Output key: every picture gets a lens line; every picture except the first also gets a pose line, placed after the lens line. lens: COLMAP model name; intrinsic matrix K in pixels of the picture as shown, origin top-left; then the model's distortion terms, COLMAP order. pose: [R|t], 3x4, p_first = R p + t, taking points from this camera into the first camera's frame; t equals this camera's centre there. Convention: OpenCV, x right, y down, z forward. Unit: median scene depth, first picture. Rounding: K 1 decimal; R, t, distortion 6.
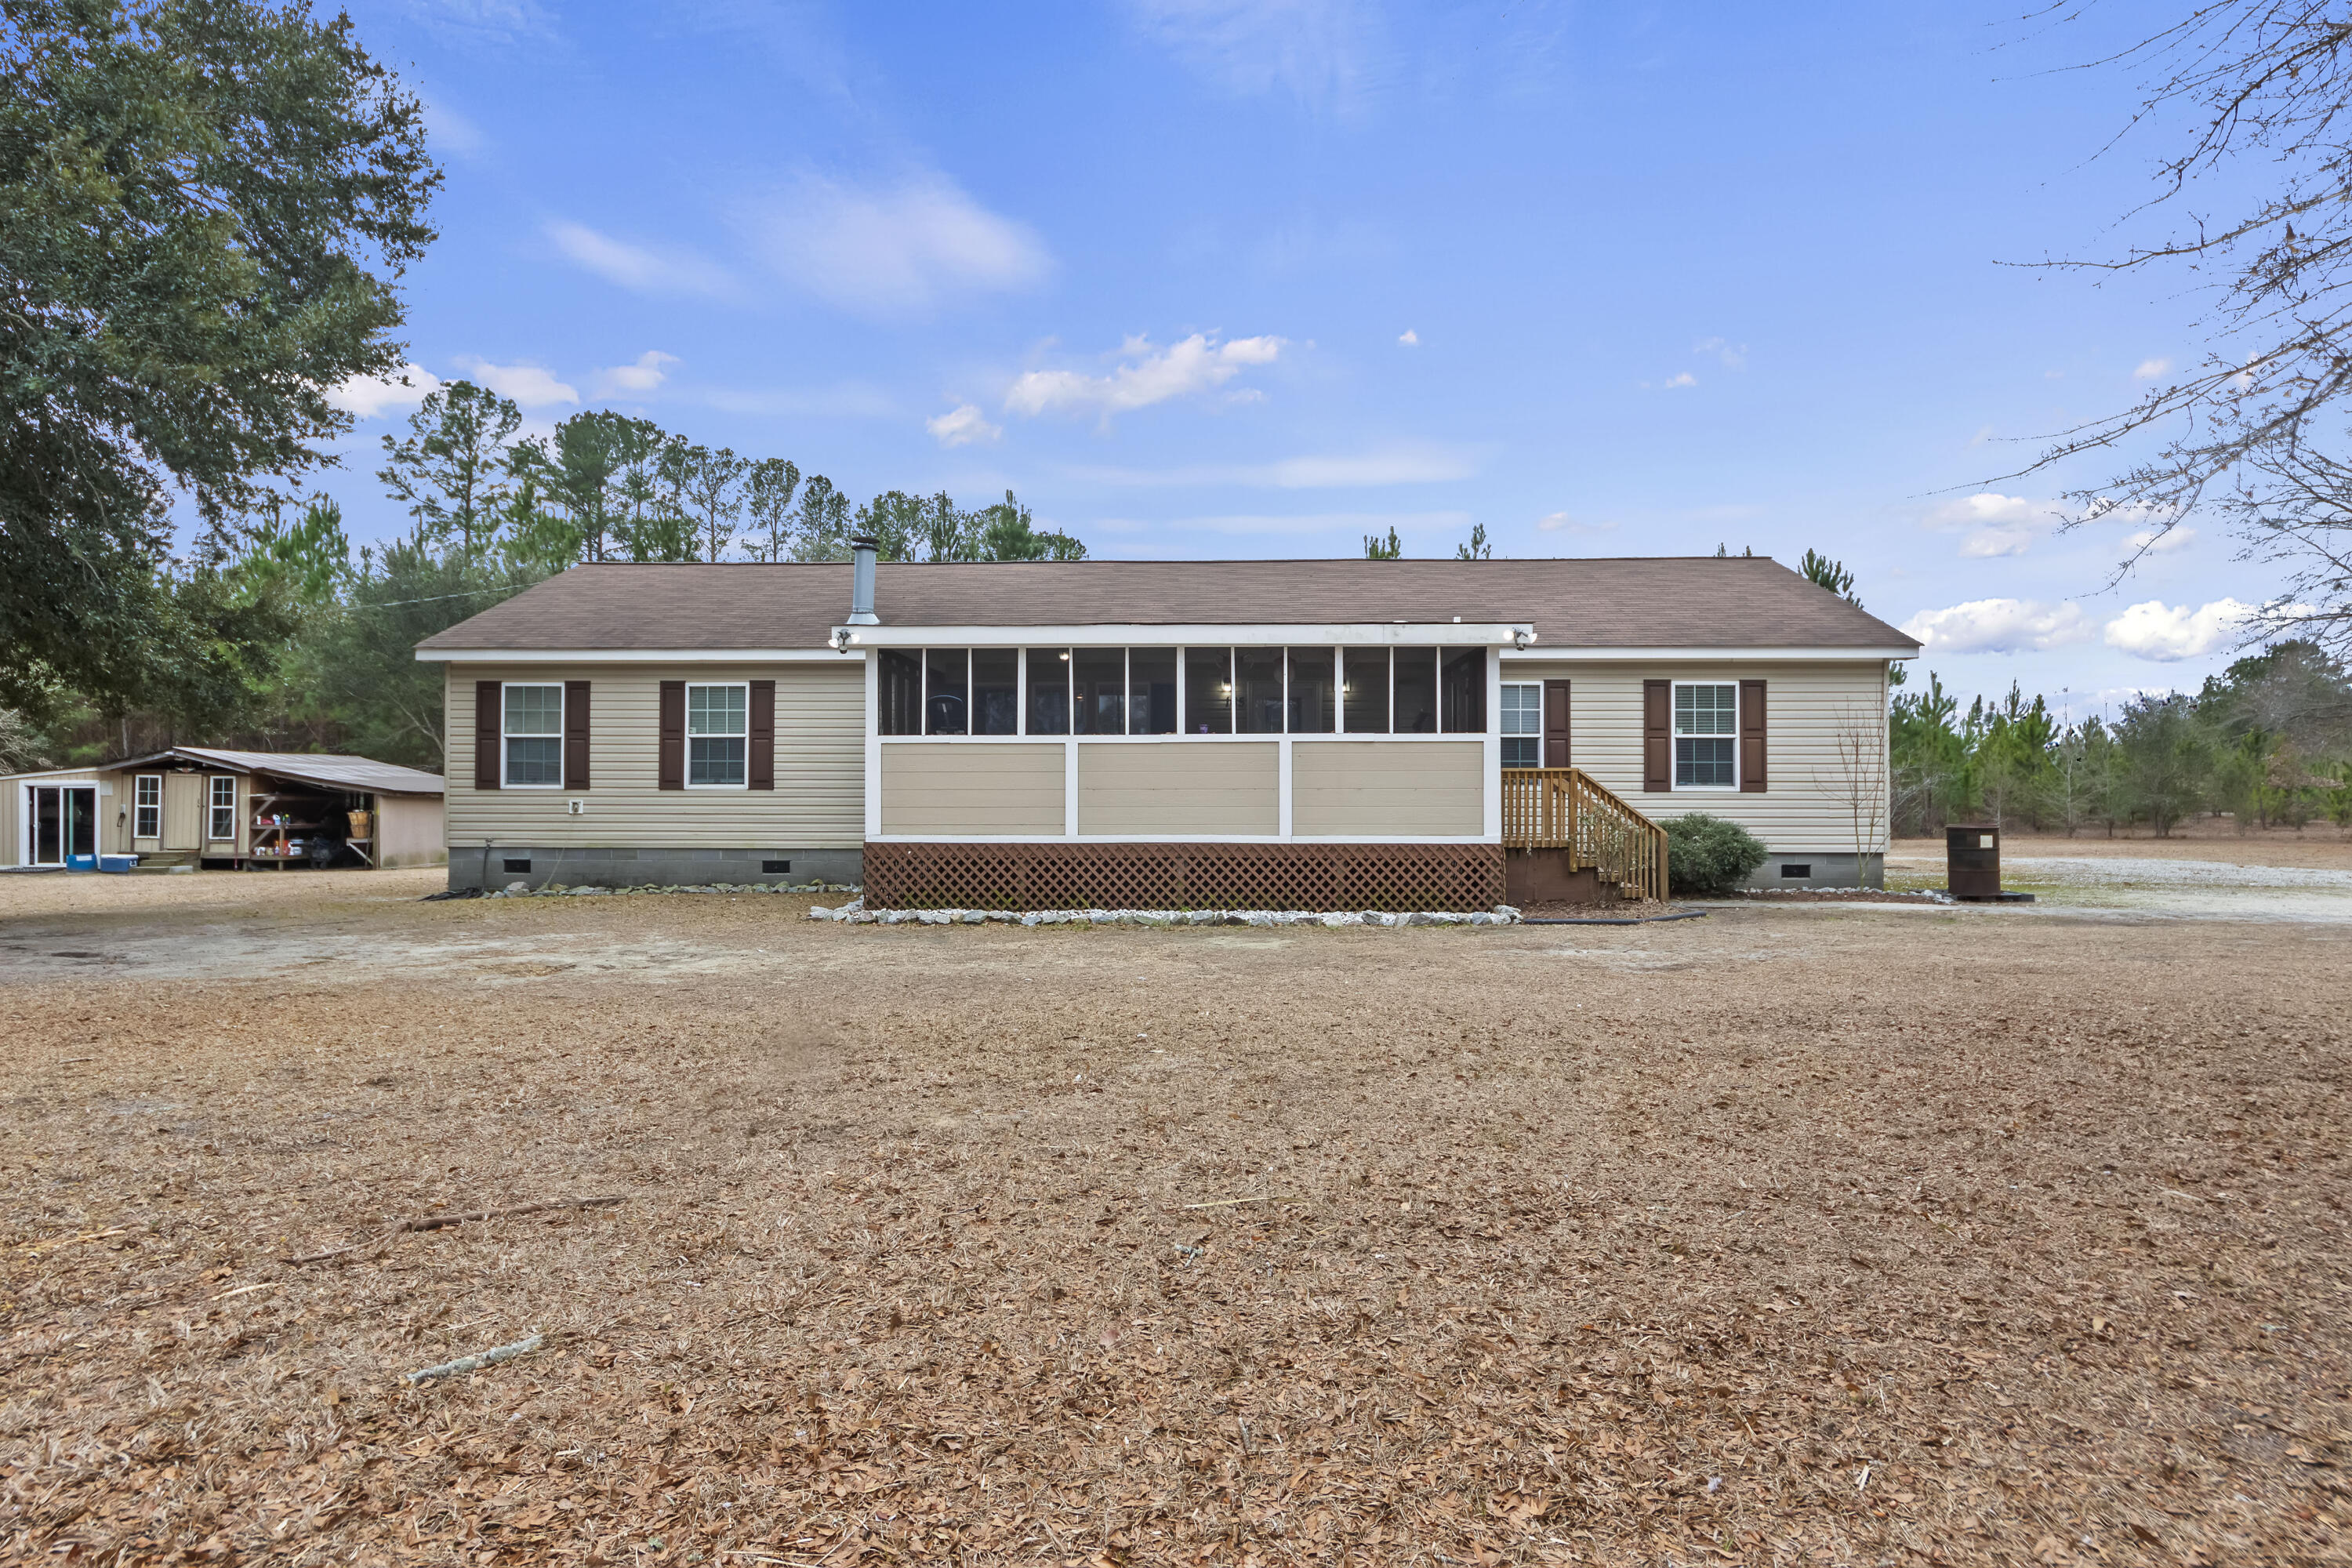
lens RADIAL K [[1245.9, 0, 1176.2], [0, 1245.9, 776.5], [0, 0, 1]] dist [0.004063, -0.000148]
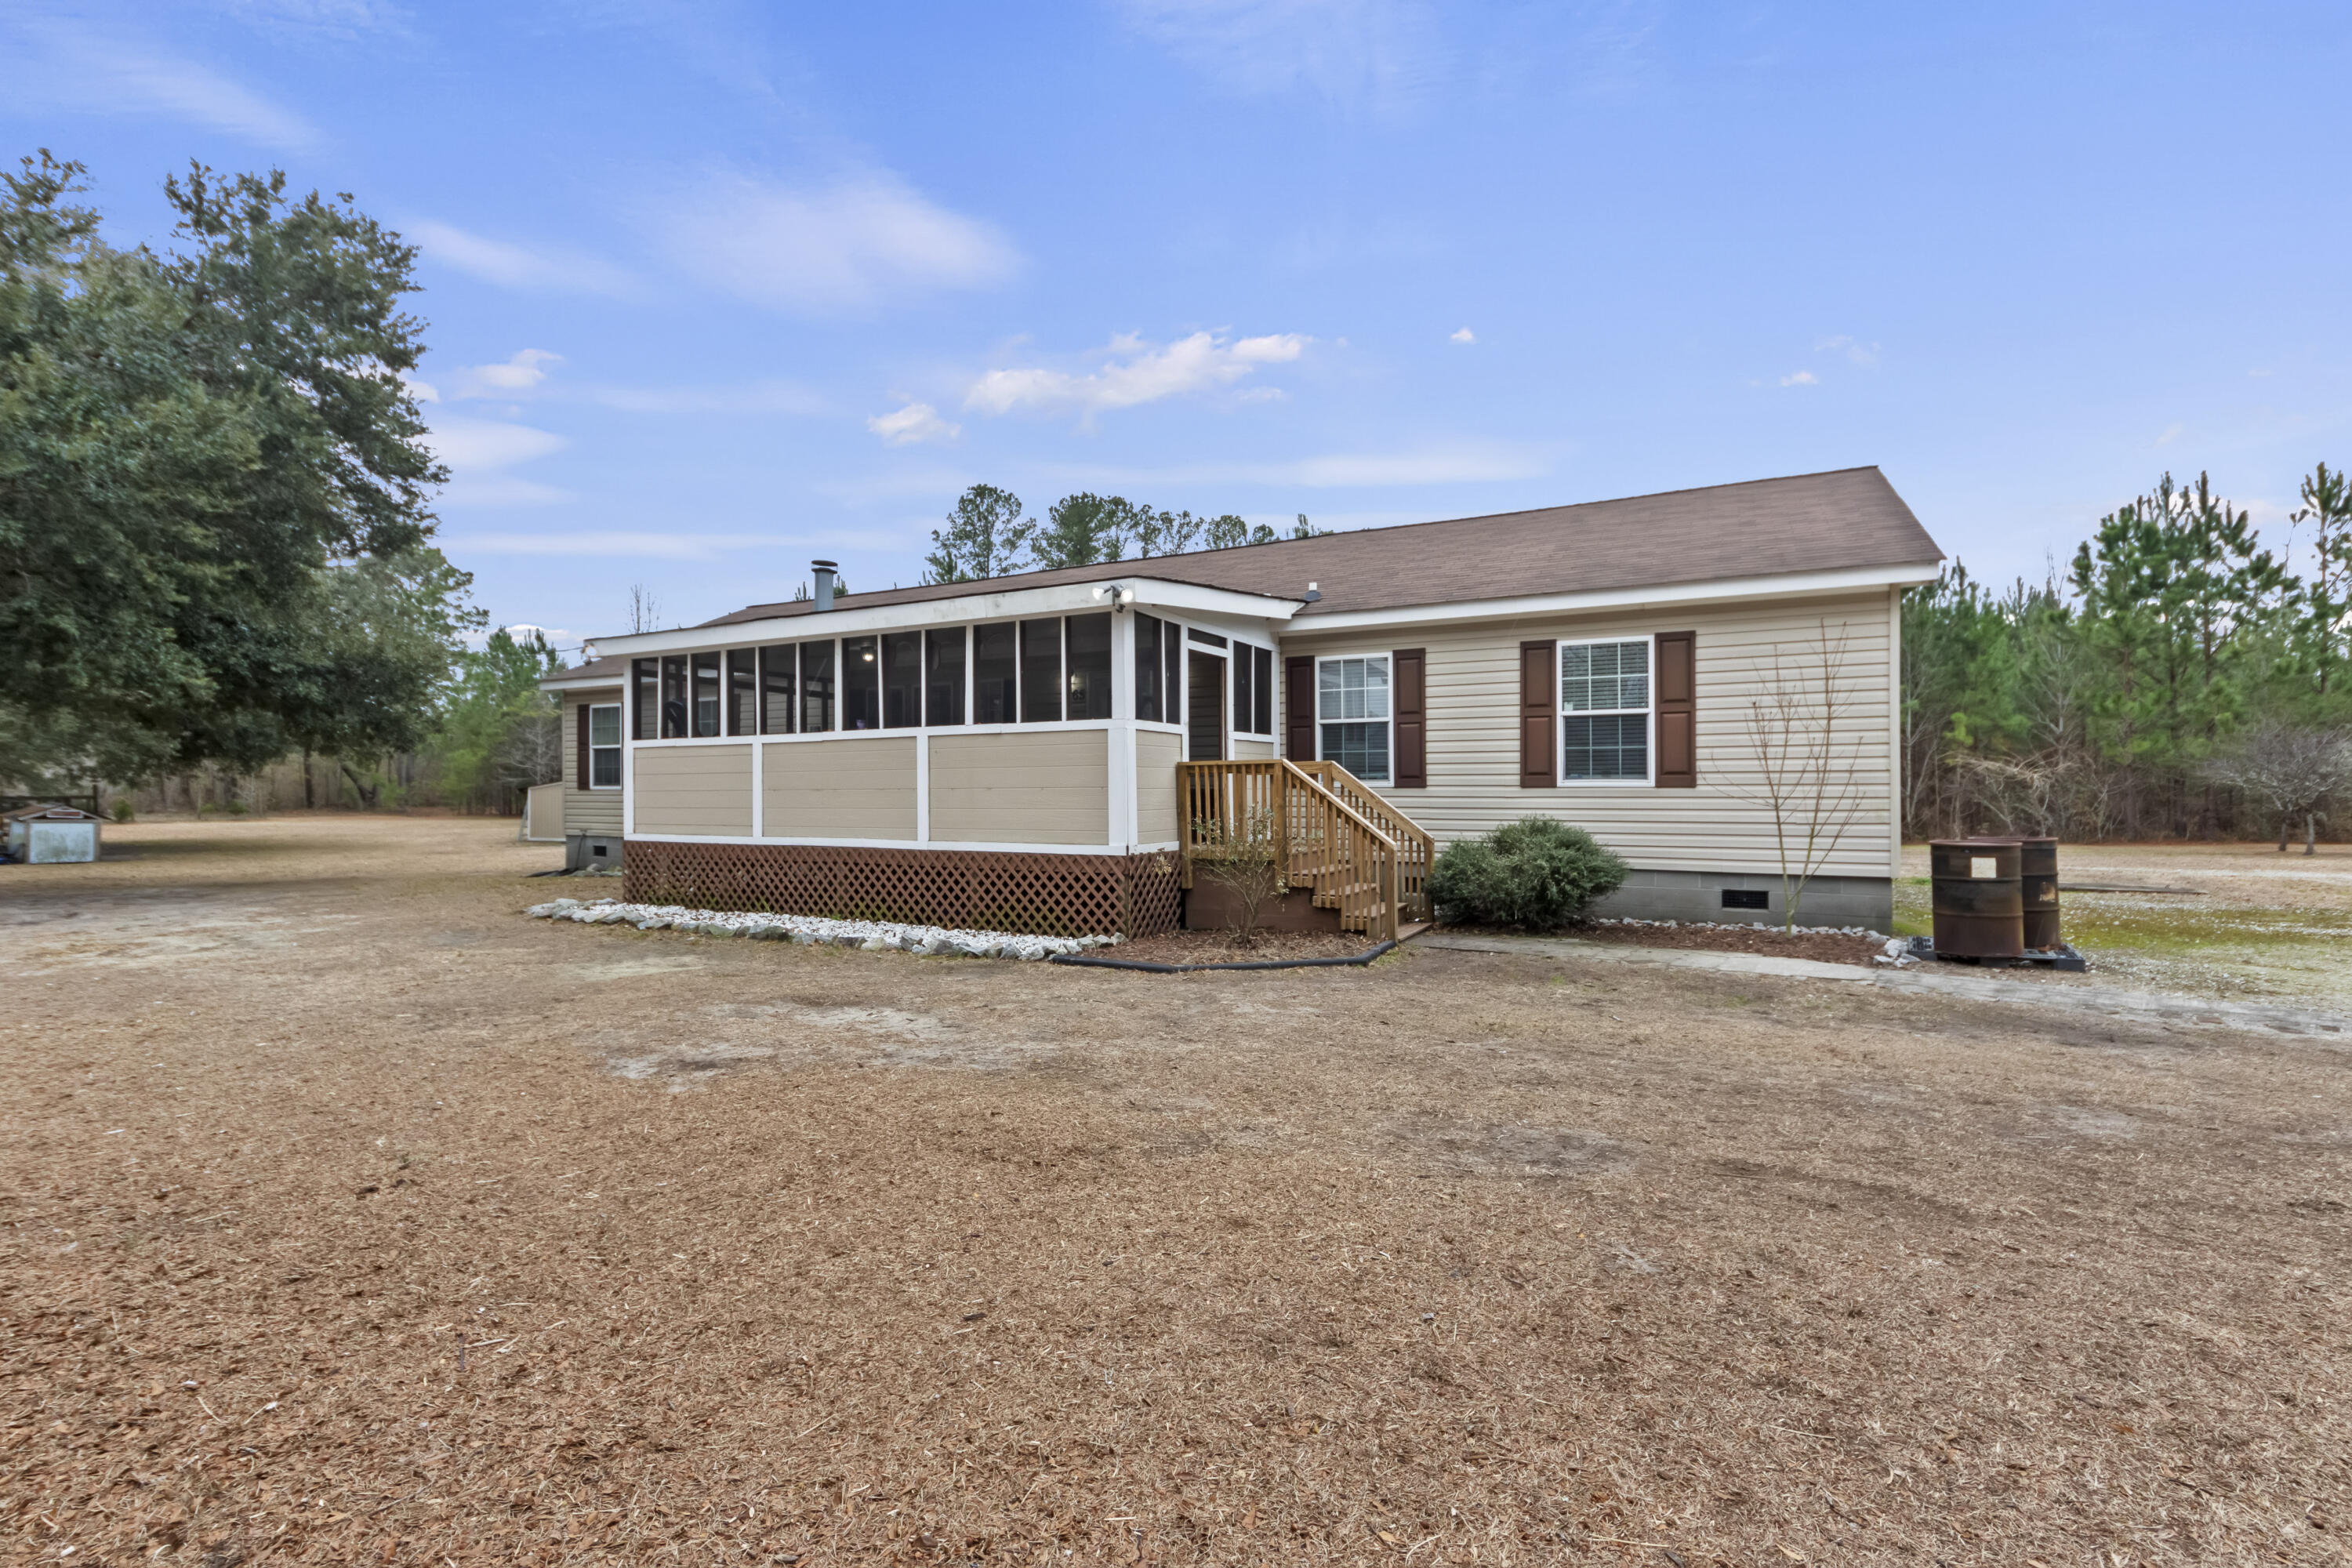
lens RADIAL K [[1030.2, 0, 1176.1], [0, 1030.2, 806.6], [0, 0, 1]] dist [-0.001942, -0.000324]
pose [[0.900413, 0.003338, -0.435024, 0.442700], [0.011314, 0.999453, 0.031087, 0.001534], [0.434890, -0.032913, 0.899882, 0.322789]]
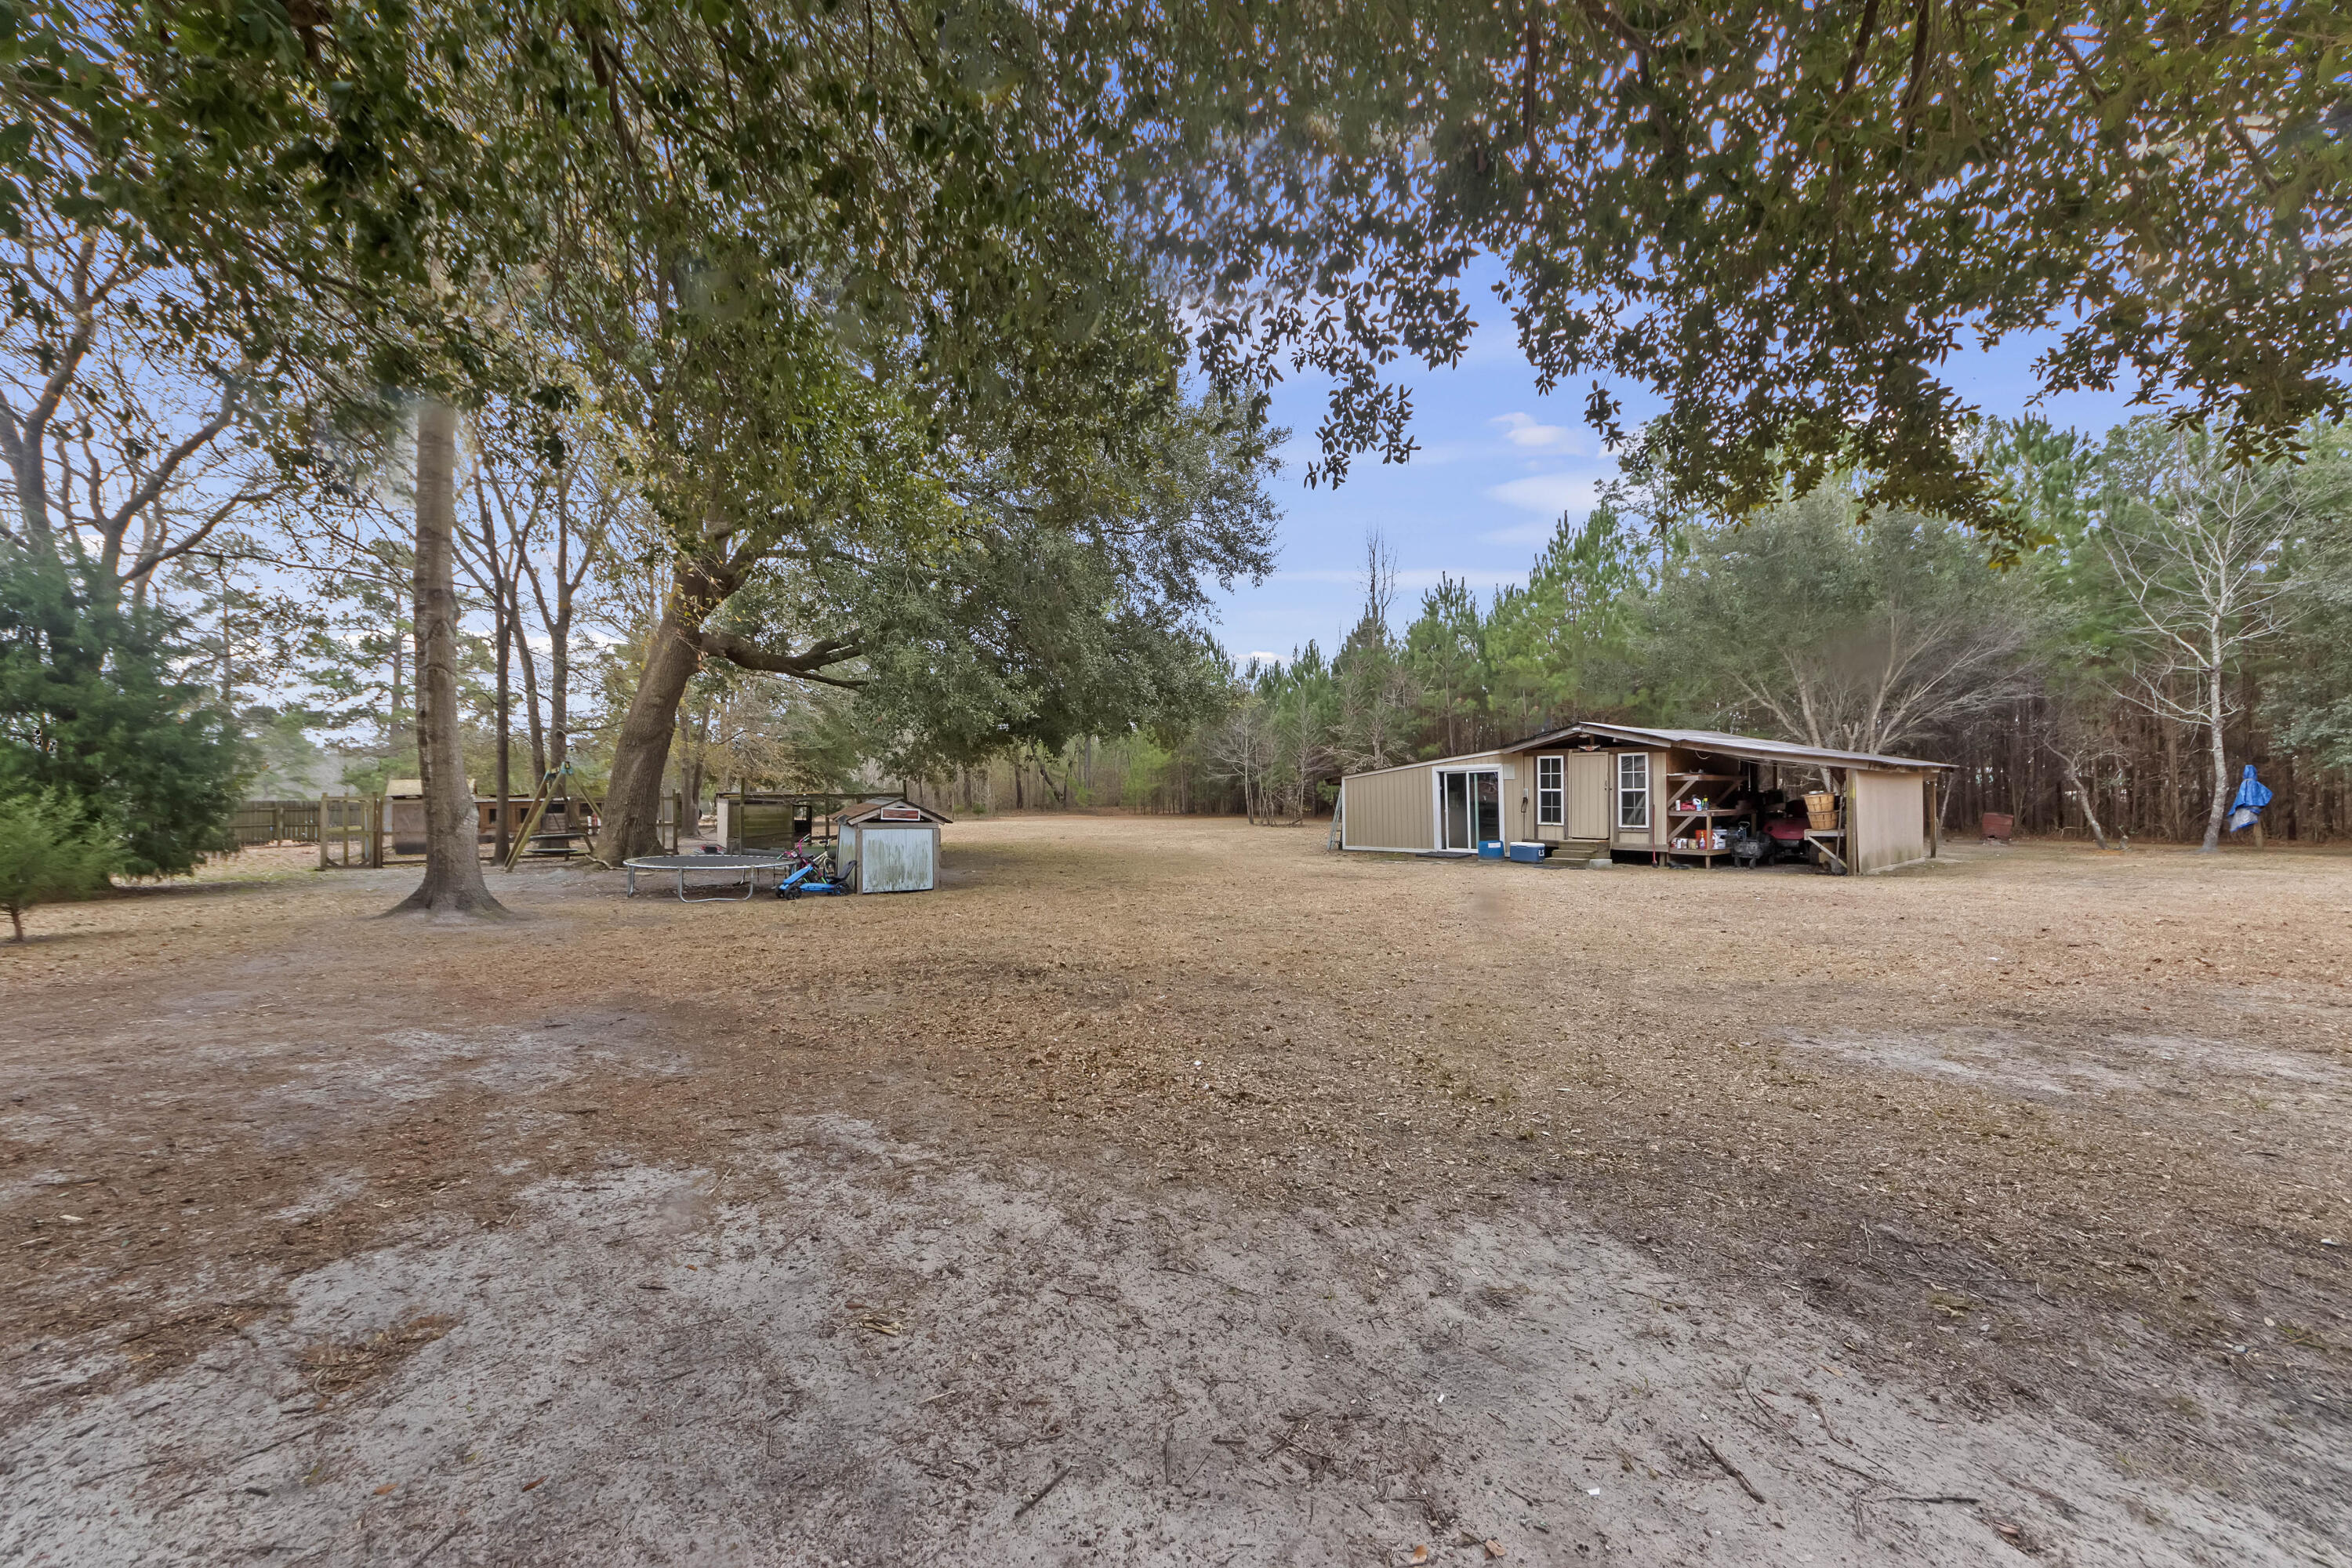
lens RADIAL K [[904.3, 0, 1171.8], [0, 904.3, 788.5], [0, 0, 1]] dist [0.002319, -0.002377]
pose [[0.593695, -0.016554, -0.804520, -0.765102], [0.029862, 0.999553, 0.001470, 0.022661], [0.804136, -0.024897, 0.593924, 0.651573]]
